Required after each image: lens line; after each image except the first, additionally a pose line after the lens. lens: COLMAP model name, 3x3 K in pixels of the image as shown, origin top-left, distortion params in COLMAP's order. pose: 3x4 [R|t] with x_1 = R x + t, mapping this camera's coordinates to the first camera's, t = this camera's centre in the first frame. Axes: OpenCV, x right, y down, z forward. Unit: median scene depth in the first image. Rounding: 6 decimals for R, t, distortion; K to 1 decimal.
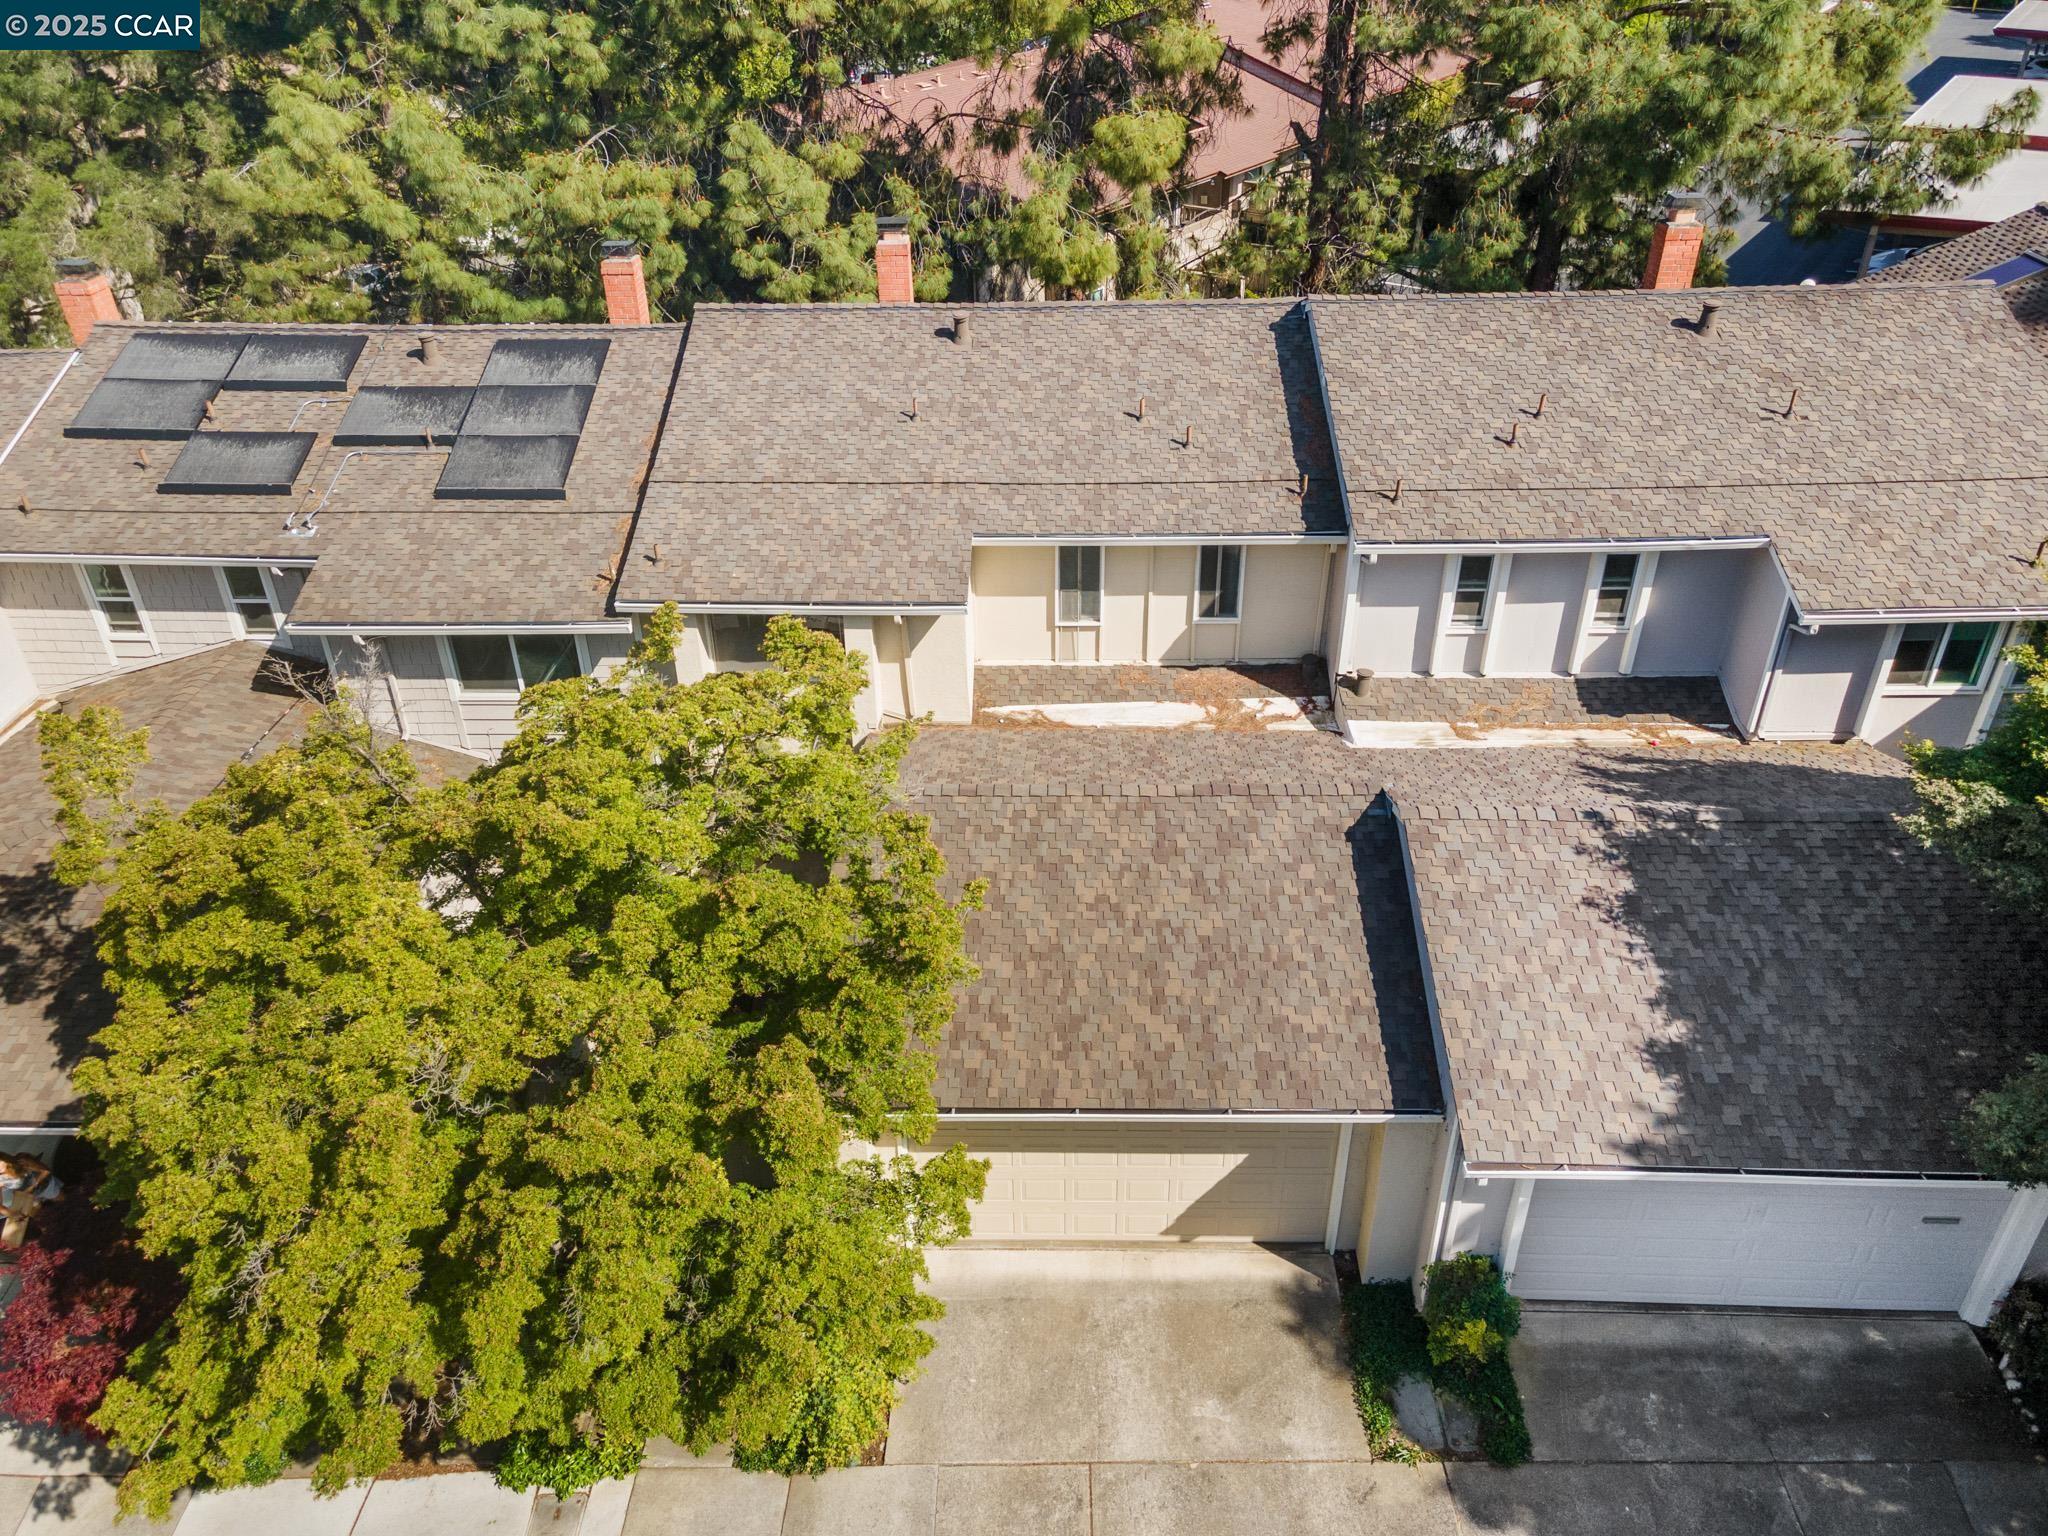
lens RADIAL K [[1520.0, 0, 1024.0], [0, 1520.0, 768.0], [0, 0, 1]] dist [-0.007041, -0.000576]
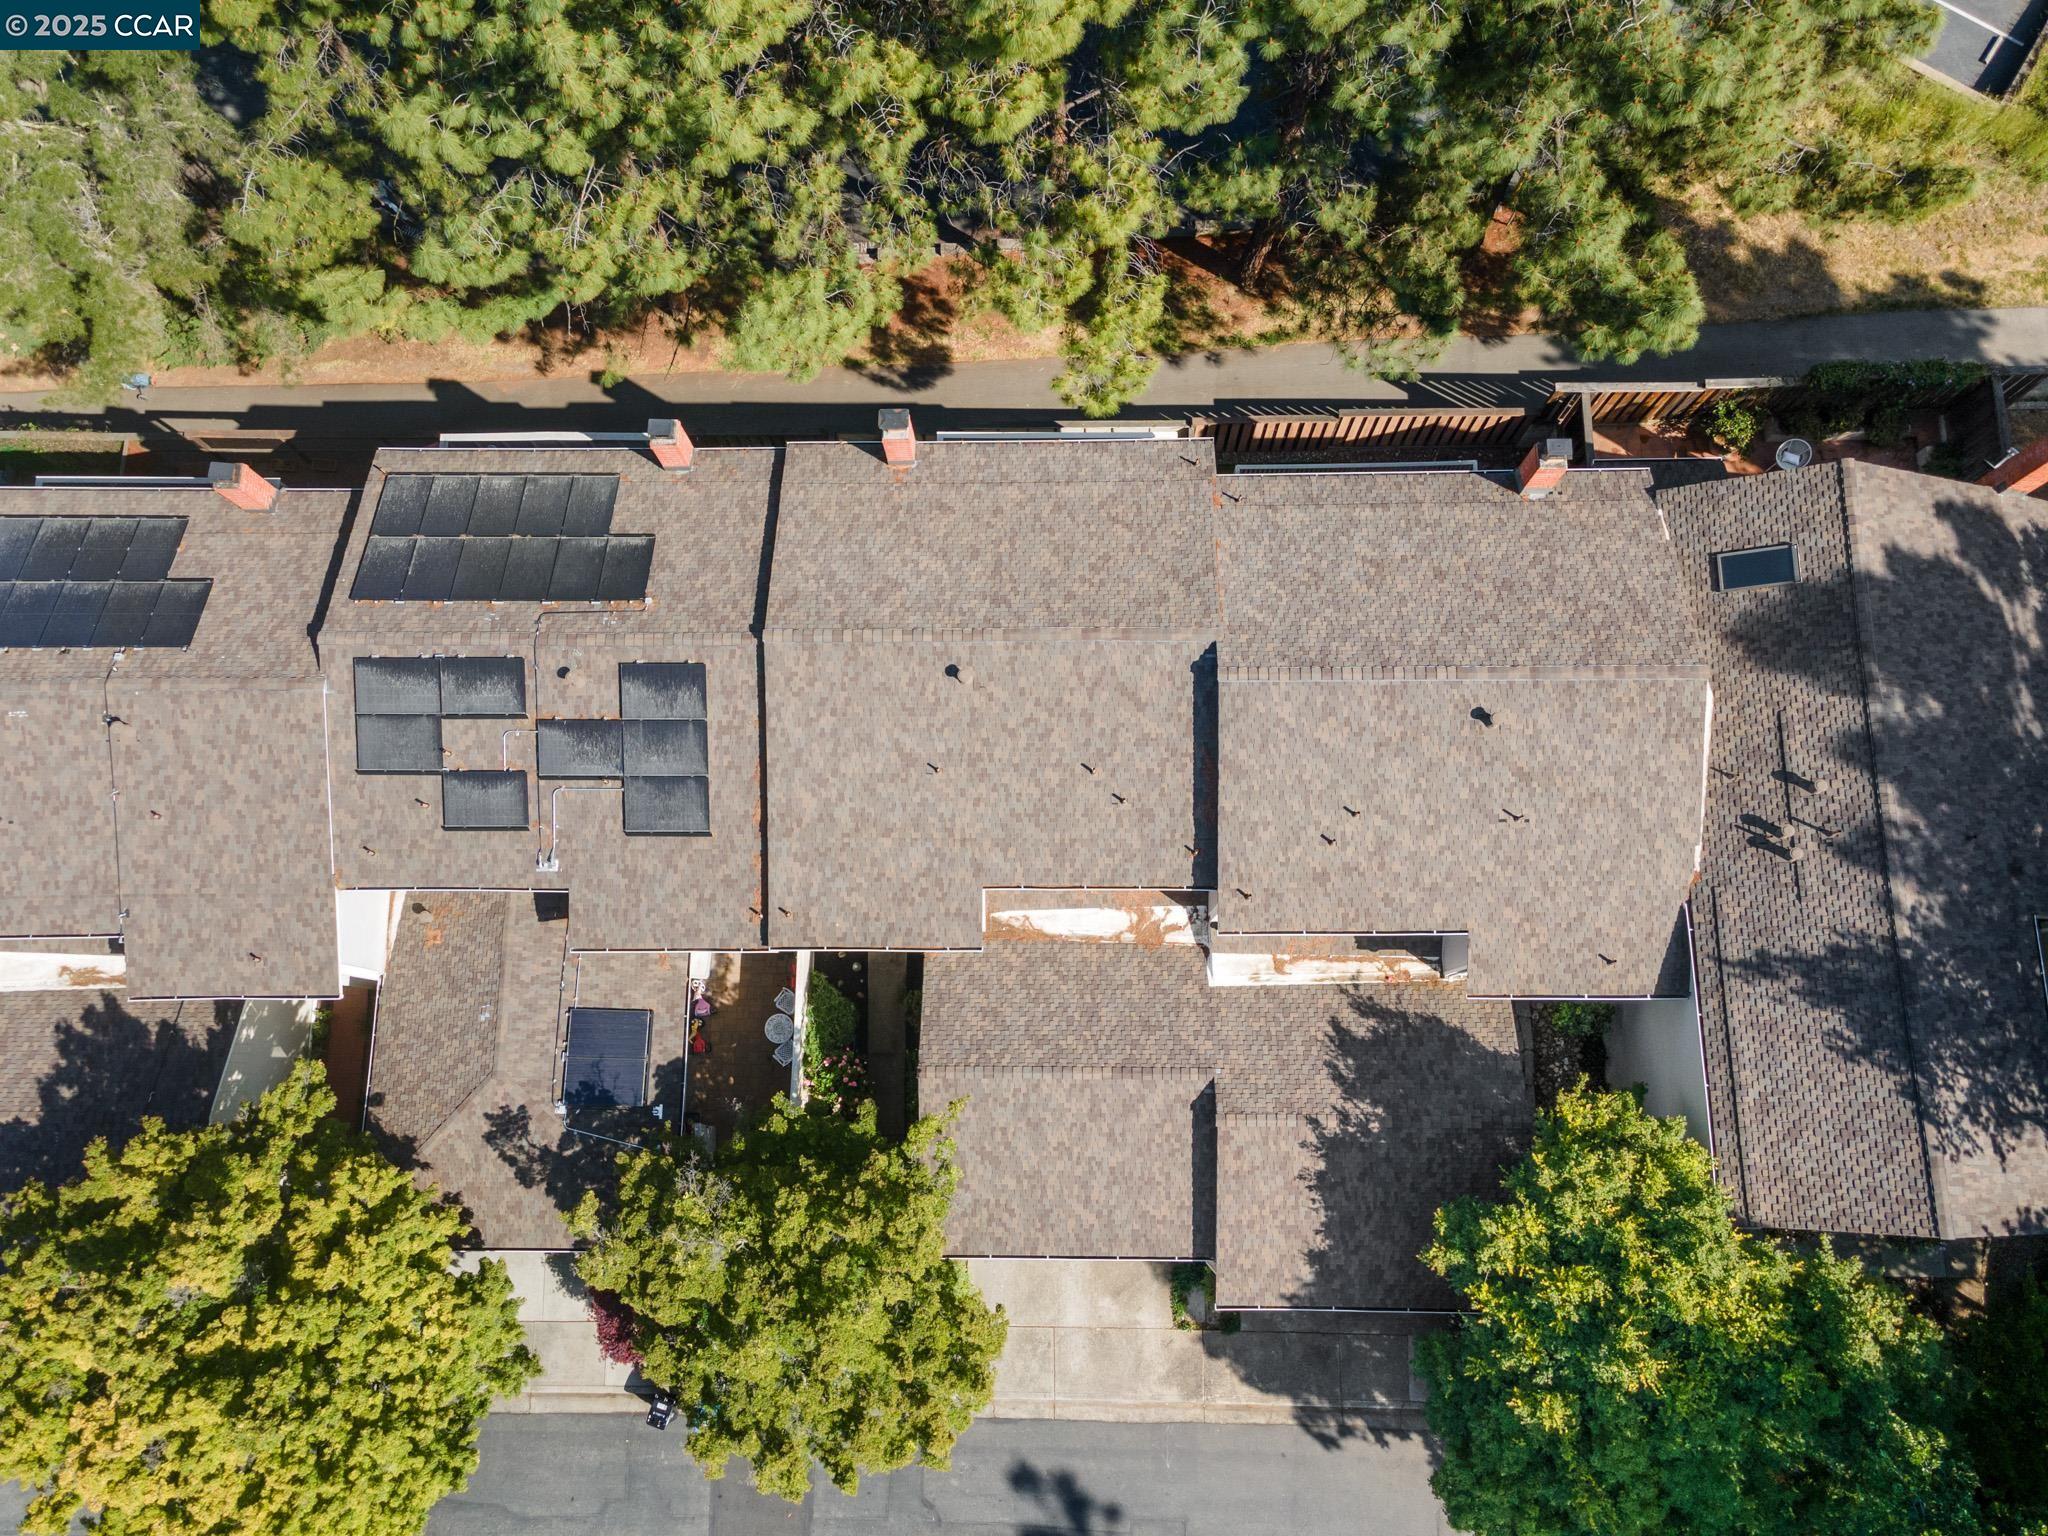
lens RADIAL K [[1526.5, 0, 1024.0], [0, 1526.5, 768.0], [0, 0, 1]] dist [-0.061086, -0.002002]
pose [[0.999788, -0.020252, -0.003812, 0.020331], [0.017025, 0.707489, 0.706519, -1.591624], [-0.011611, -0.706434, 0.707684, -0.039465]]
